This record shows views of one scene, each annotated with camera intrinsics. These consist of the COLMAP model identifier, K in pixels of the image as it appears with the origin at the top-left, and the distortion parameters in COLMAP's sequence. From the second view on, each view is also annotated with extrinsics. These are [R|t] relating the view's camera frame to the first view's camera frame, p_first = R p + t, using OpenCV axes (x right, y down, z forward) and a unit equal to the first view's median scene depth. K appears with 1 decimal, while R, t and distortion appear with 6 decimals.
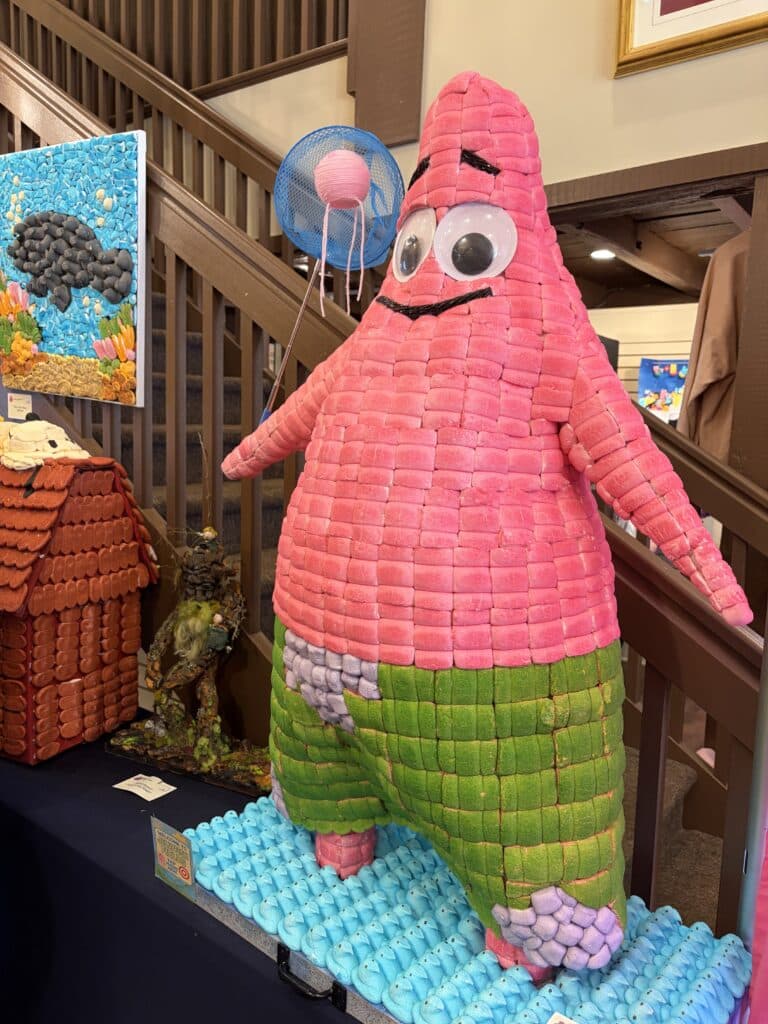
lens RADIAL K [[767.2, 0, 384.0], [0, 767.2, 512.0], [0, 0, 1]] dist [0.051472, -0.056129]
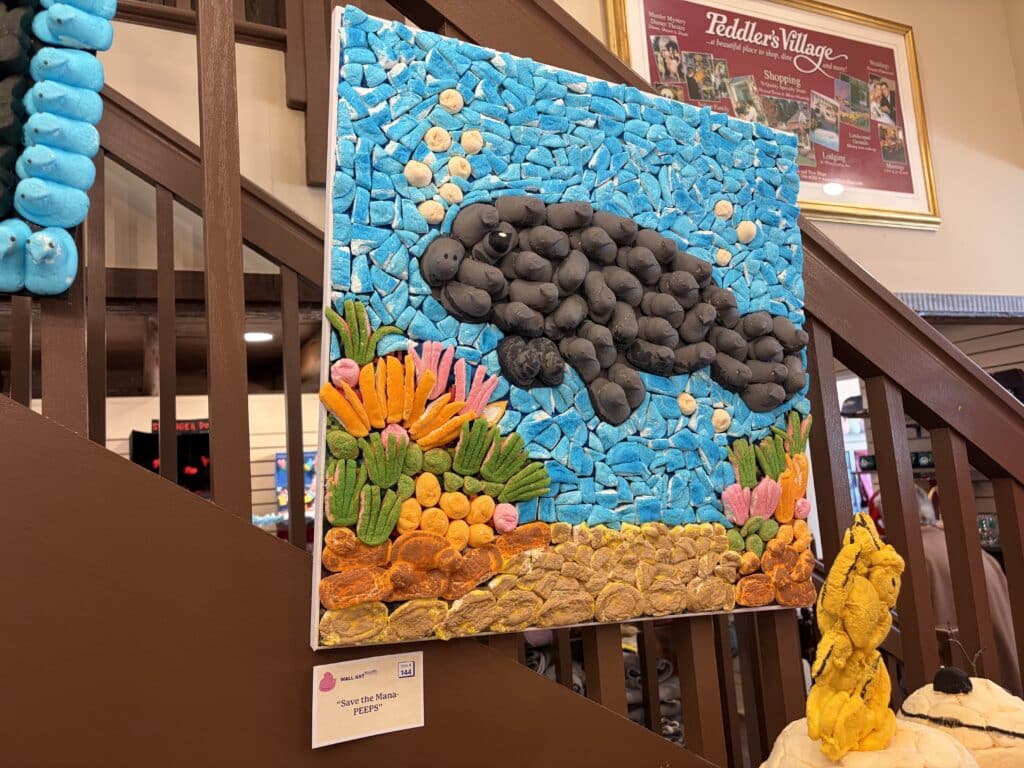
lens RADIAL K [[767.2, 0, 512.0], [0, 767.2, 384.0], [0, 0, 1]] dist [0.051472, -0.056129]
pose [[0.472312, 0.041333, 0.880462, -0.775836], [0.188840, 0.970961, -0.146882, -0.217088], [-0.860965, 0.235640, 0.450791, 0.809406]]
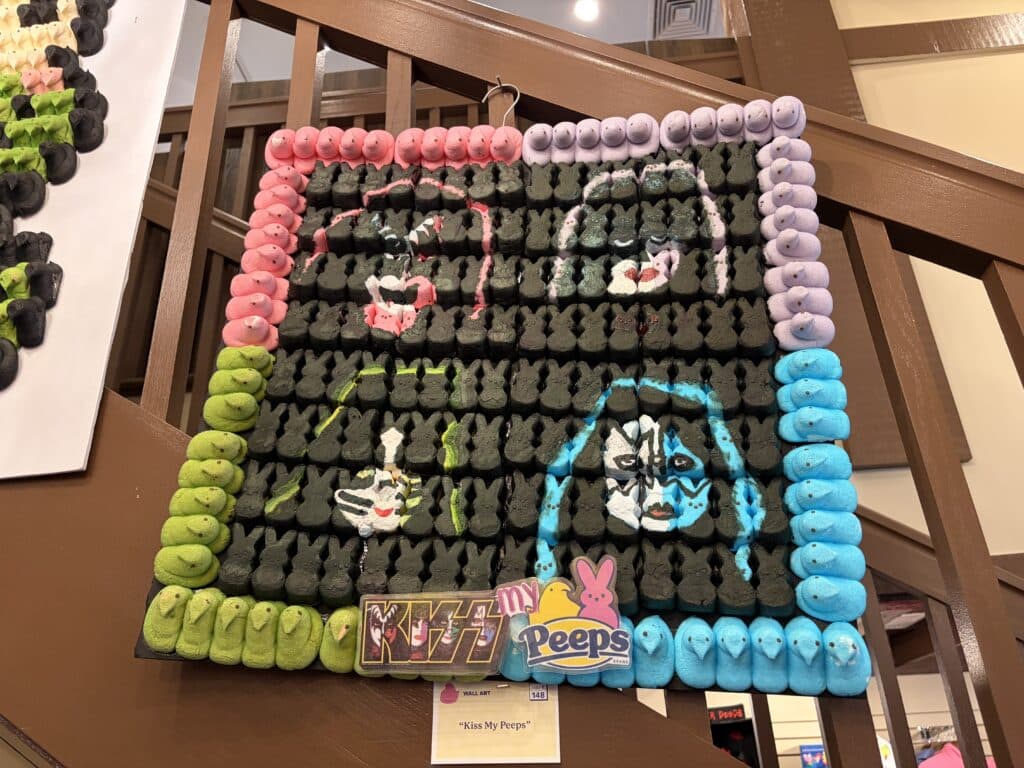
lens RADIAL K [[767.2, 0, 512.0], [0, 767.2, 384.0], [0, 0, 1]] dist [0.051472, -0.056129]
pose [[0.841751, 0.166597, 0.513518, -0.877629], [0.136349, 0.854755, -0.500803, -0.300044], [-0.522364, 0.491569, 0.696775, 0.894165]]
